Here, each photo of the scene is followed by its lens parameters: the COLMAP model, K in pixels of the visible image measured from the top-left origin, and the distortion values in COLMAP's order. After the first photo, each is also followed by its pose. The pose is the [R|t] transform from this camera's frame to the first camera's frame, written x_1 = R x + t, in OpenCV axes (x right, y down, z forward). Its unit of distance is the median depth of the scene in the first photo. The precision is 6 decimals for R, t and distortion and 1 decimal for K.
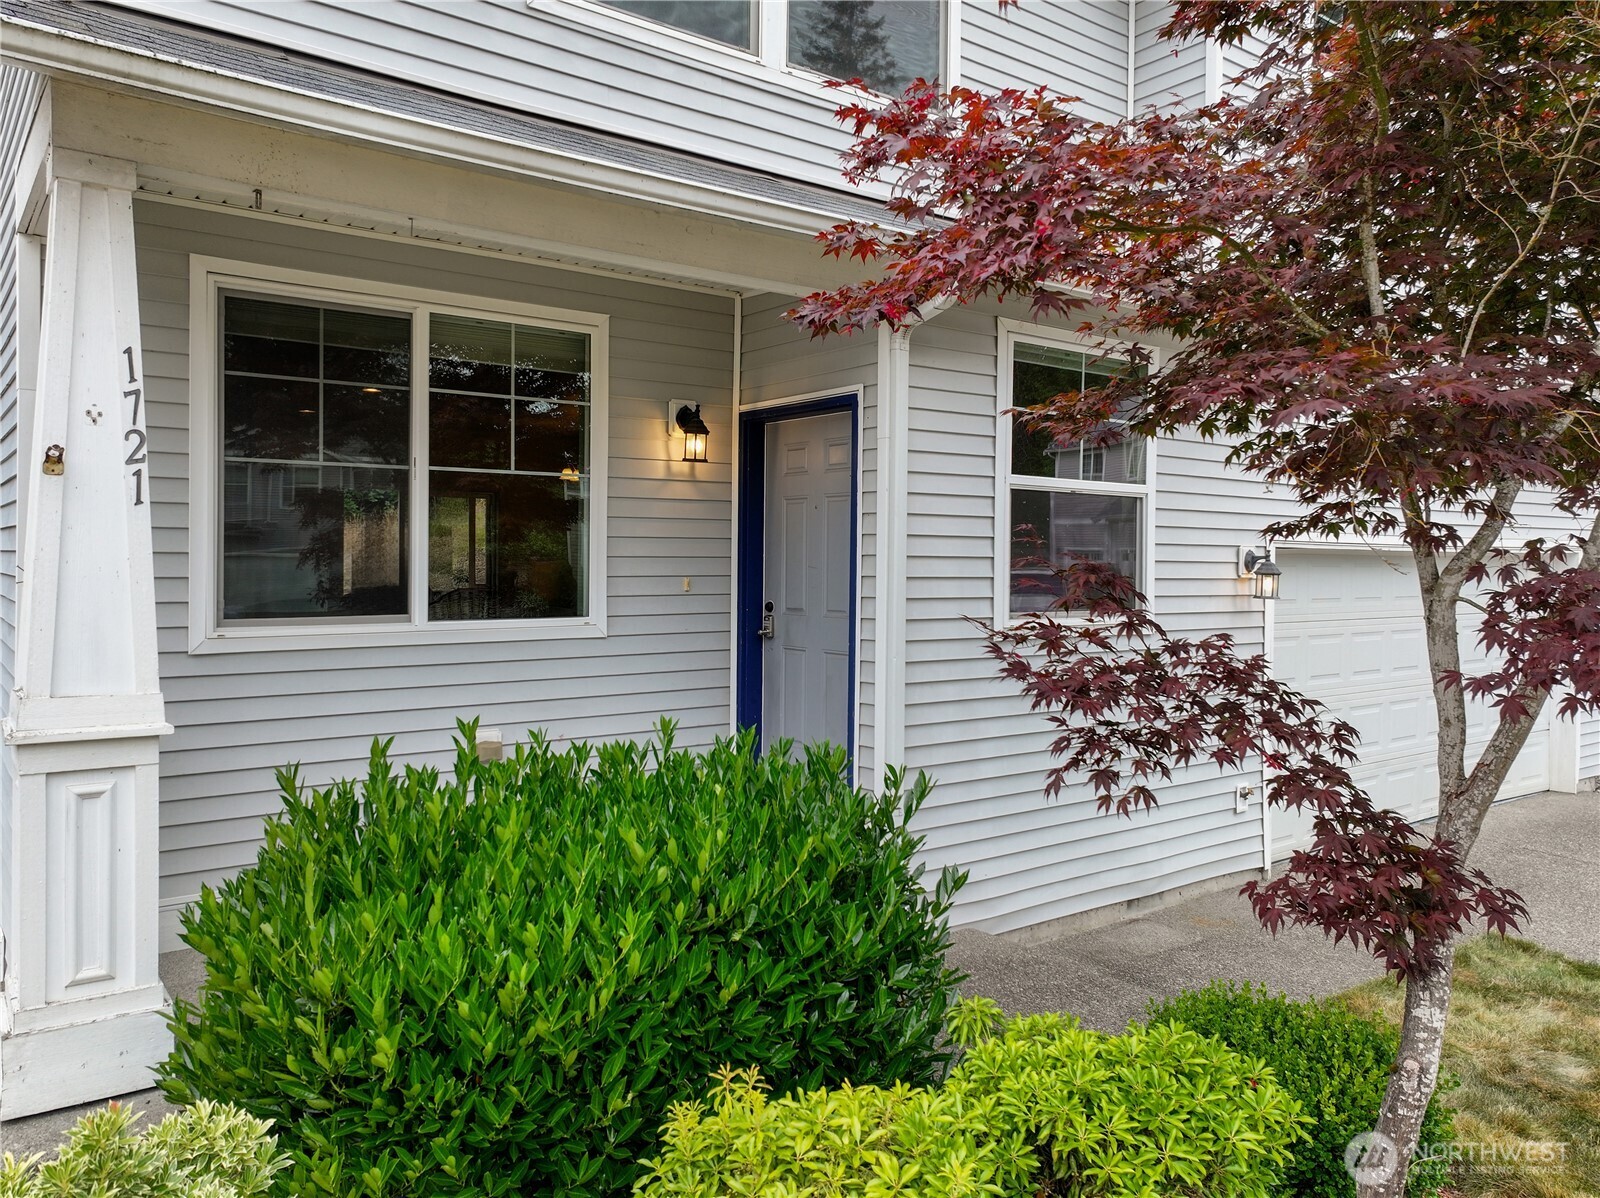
lens RADIAL K [[1190.7, 0, 800.0], [0, 1190.7, 599.0], [0, 0, 1]] dist [0.000886, 0.000409]
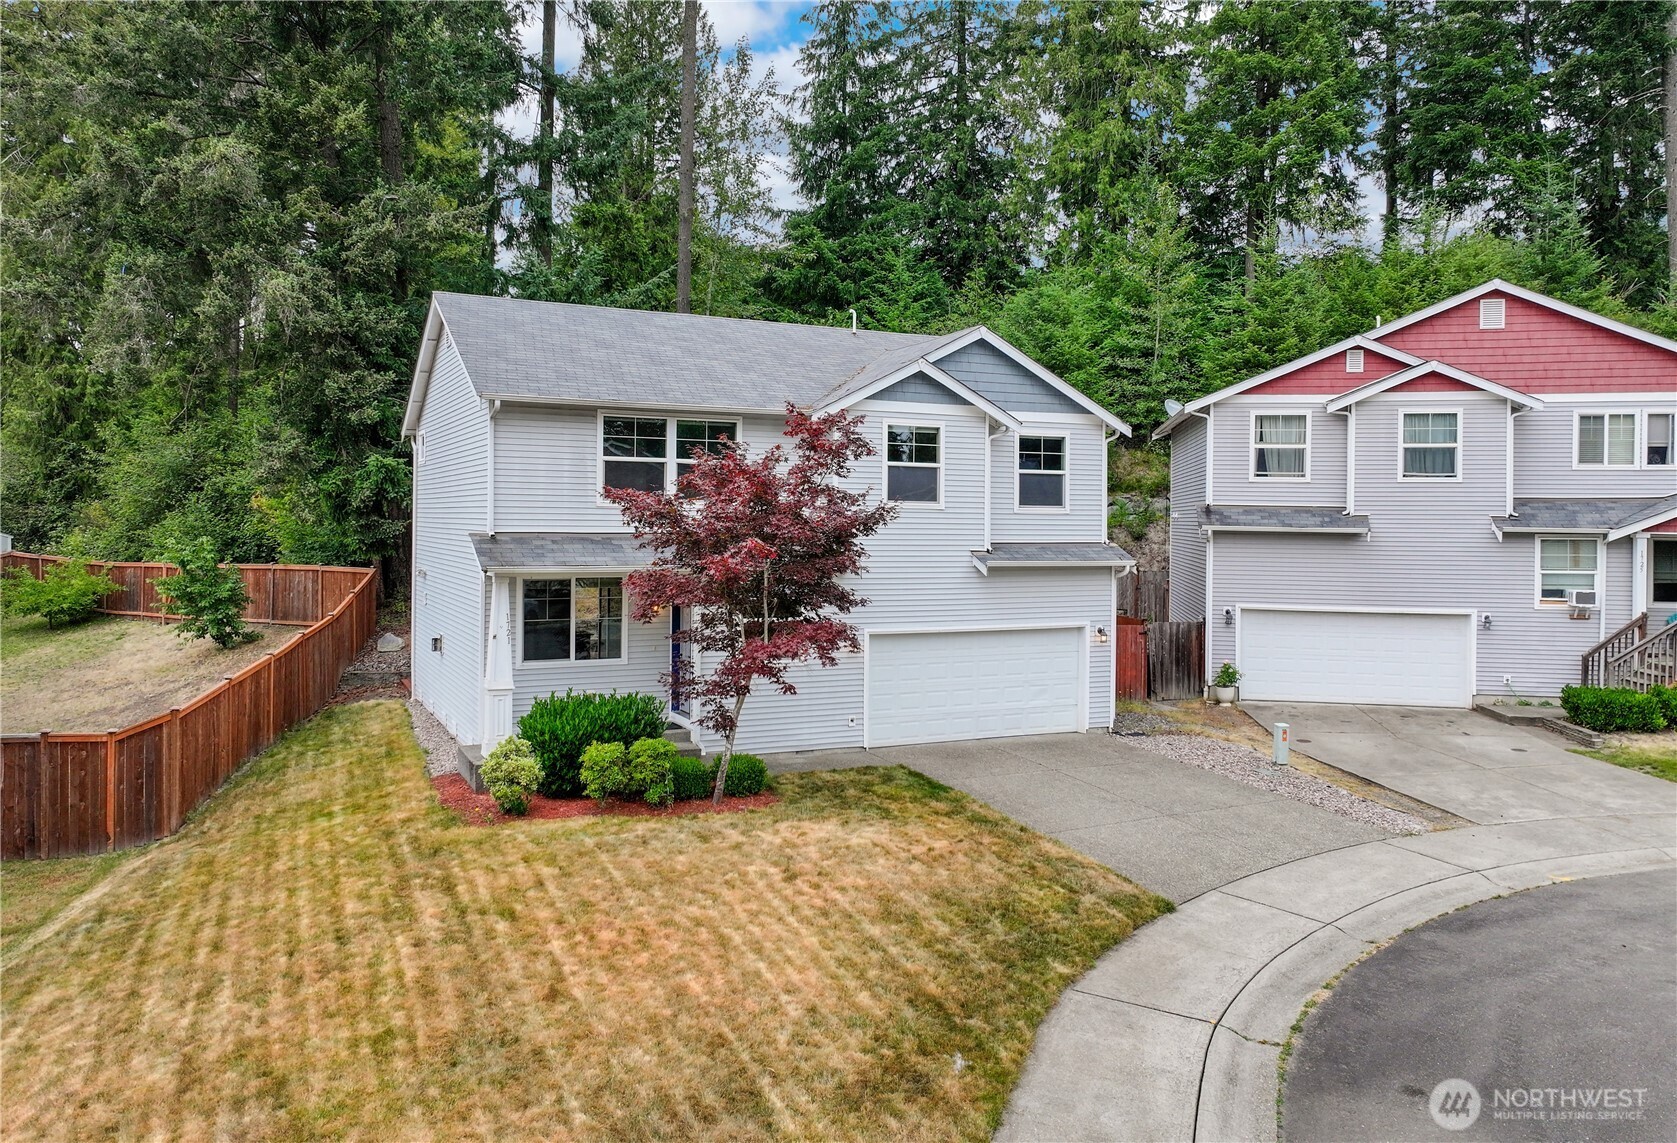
lens RADIAL K [[1242.6, 0, 819.5], [0, 1242.6, 576.8], [0, 0, 1]] dist [-0.002354, -0.002319]
pose [[0.977549, 0.002046, -0.210697, 1.871044], [-0.001395, 0.999994, 0.003238, -0.387288], [0.210702, -0.002871, 0.977546, -3.931135]]
